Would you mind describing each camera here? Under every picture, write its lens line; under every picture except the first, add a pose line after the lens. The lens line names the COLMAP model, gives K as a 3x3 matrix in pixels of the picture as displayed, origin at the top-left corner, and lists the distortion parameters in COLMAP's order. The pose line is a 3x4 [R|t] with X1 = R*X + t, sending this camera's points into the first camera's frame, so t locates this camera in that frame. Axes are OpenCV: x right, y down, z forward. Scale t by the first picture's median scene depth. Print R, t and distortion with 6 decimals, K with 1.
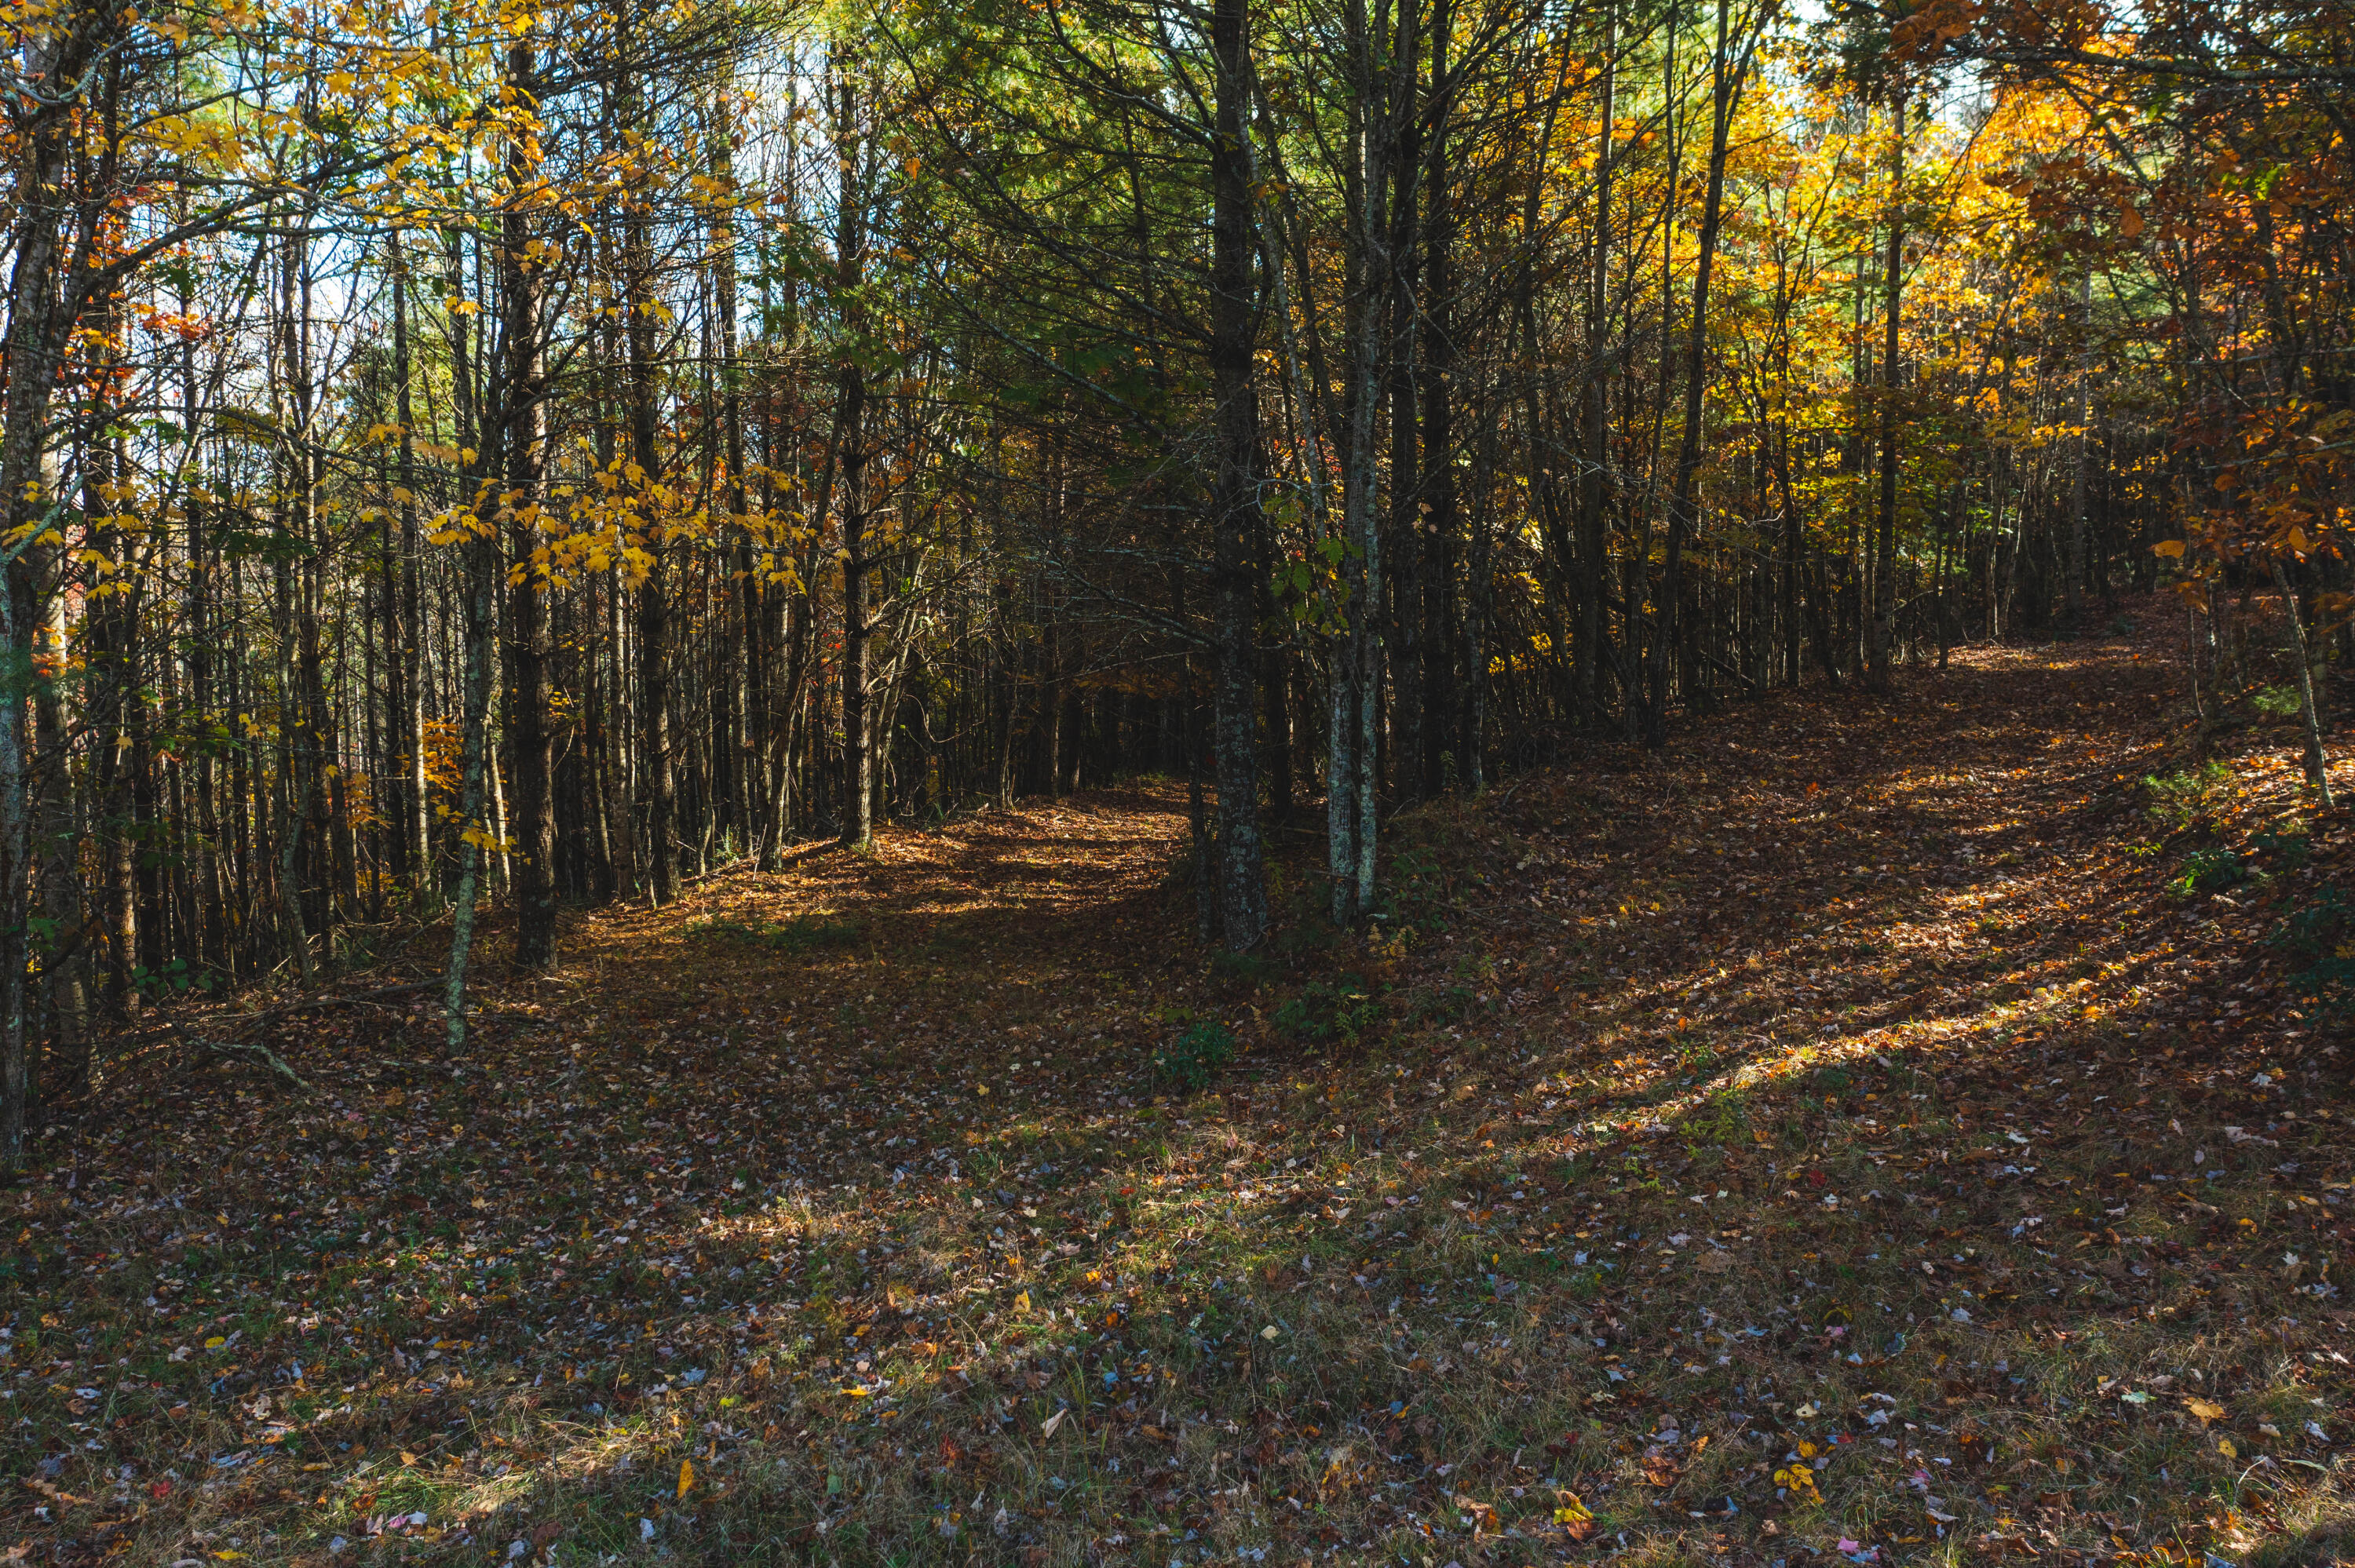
lens RADIAL K [[1869.0, 0, 1174.9], [0, 1869.0, 777.5], [0, 0, 1]] dist [-0.008616, -0.006681]
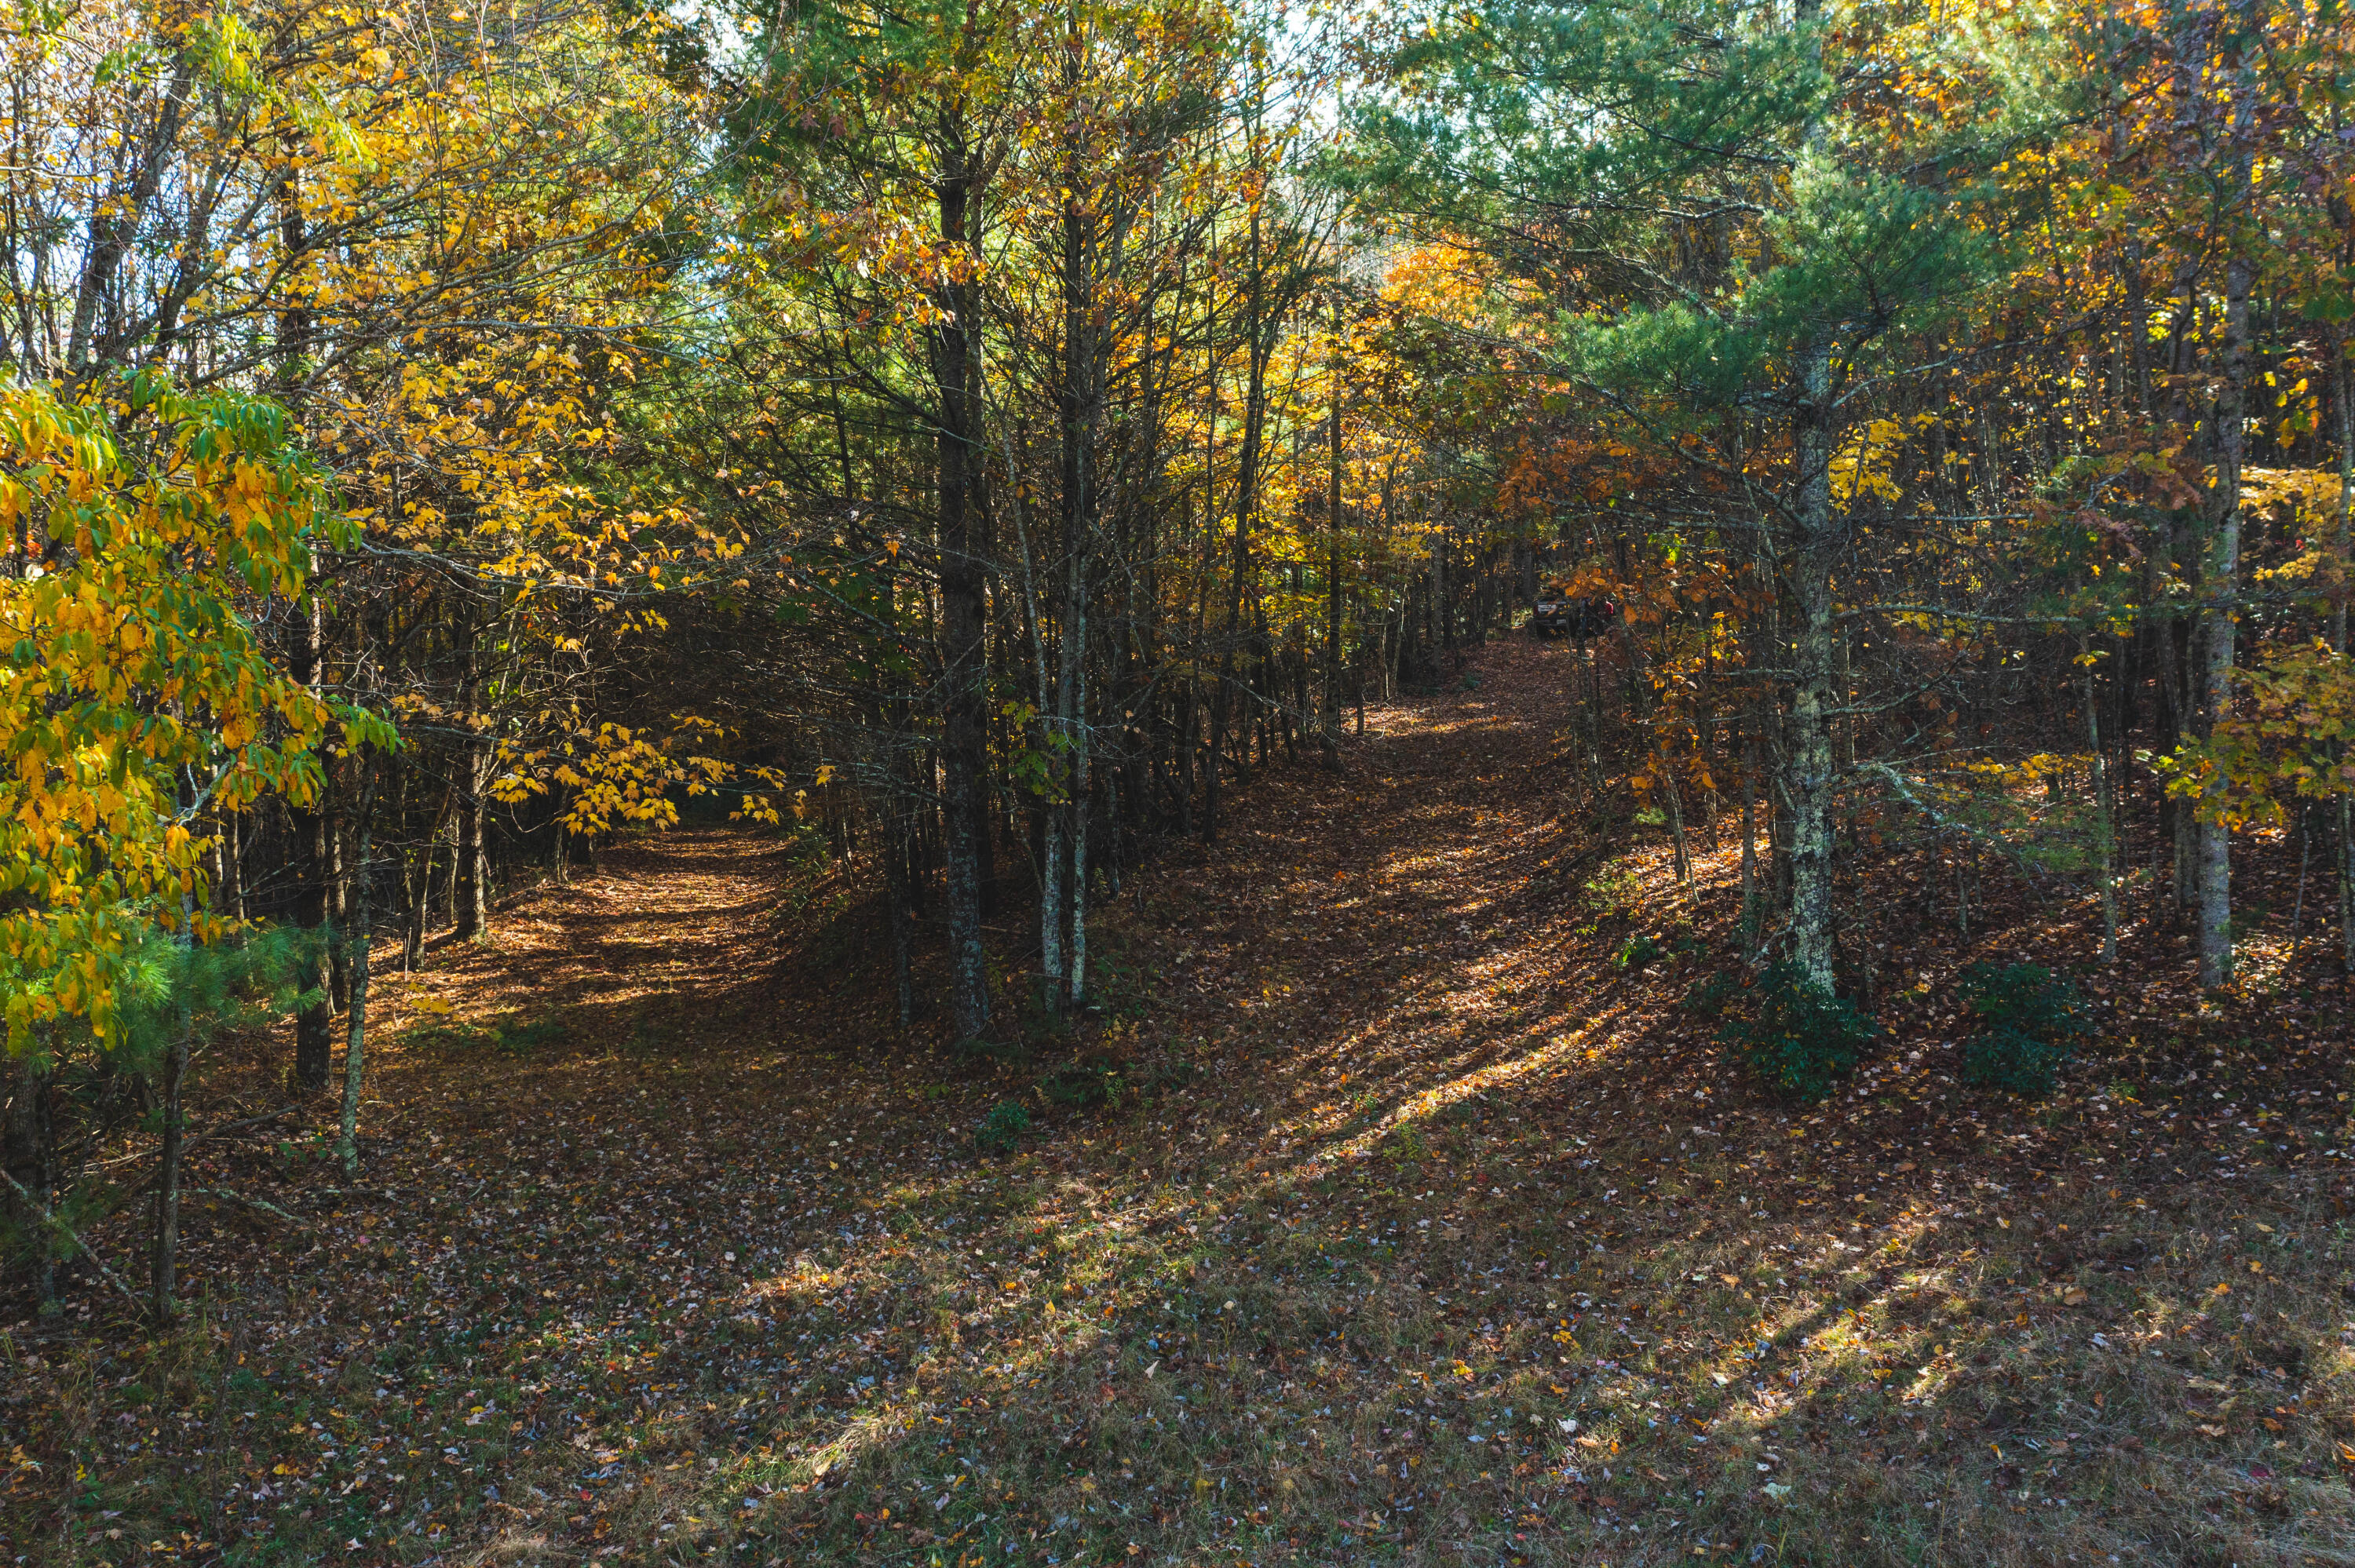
lens RADIAL K [[1869.0, 0, 1181.3], [0, 1869.0, 786.8], [0, 0, 1]] dist [-0.008616, -0.006681]
pose [[0.940636, -0.031383, 0.337964, -0.321896], [0.028833, 0.999505, 0.012563, -0.114786], [-0.338191, -0.002073, 0.941075, -0.339867]]
